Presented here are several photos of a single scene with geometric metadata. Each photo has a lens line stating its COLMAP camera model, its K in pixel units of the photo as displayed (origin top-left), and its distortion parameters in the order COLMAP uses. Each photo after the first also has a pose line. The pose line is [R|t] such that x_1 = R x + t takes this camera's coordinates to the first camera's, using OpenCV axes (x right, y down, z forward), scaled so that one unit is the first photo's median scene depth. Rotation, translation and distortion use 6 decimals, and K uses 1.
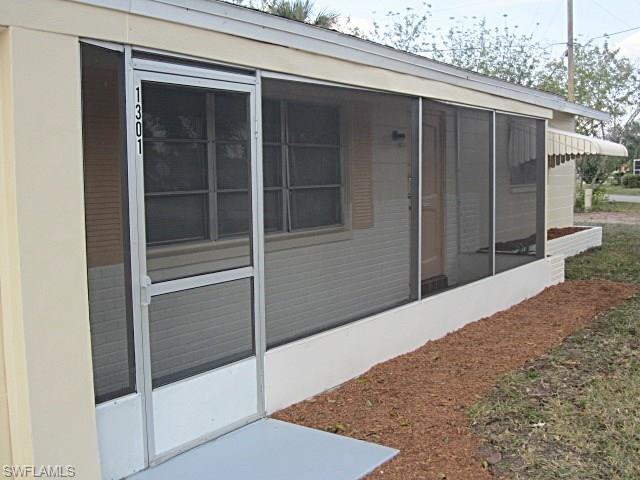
lens RADIAL K [[721.6, 0, 321.7], [0, 721.6, 239.4], [0, 0, 1]] dist [0.018947, 0.000000]
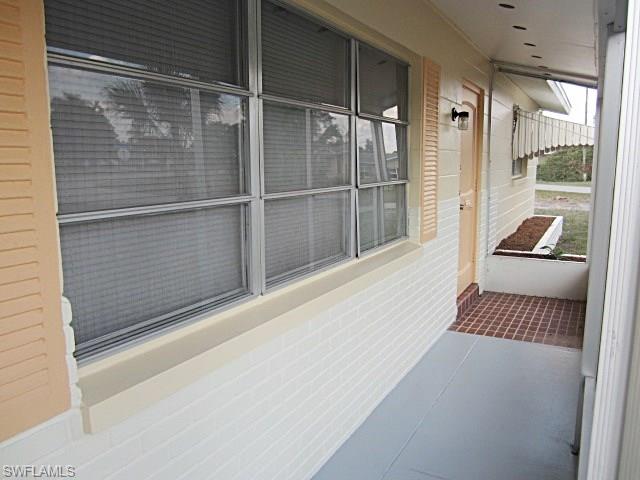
lens RADIAL K [[525.1, 0, 317.5], [0, 525.1, 241.4], [0, 0, 1]] dist [0.048275, 0.000824]
pose [[0.991412, -0.016198, 0.129772, -0.138587], [0.009593, 0.998634, 0.051365, -0.048026], [-0.130427, -0.049679, 0.990213, 0.556453]]
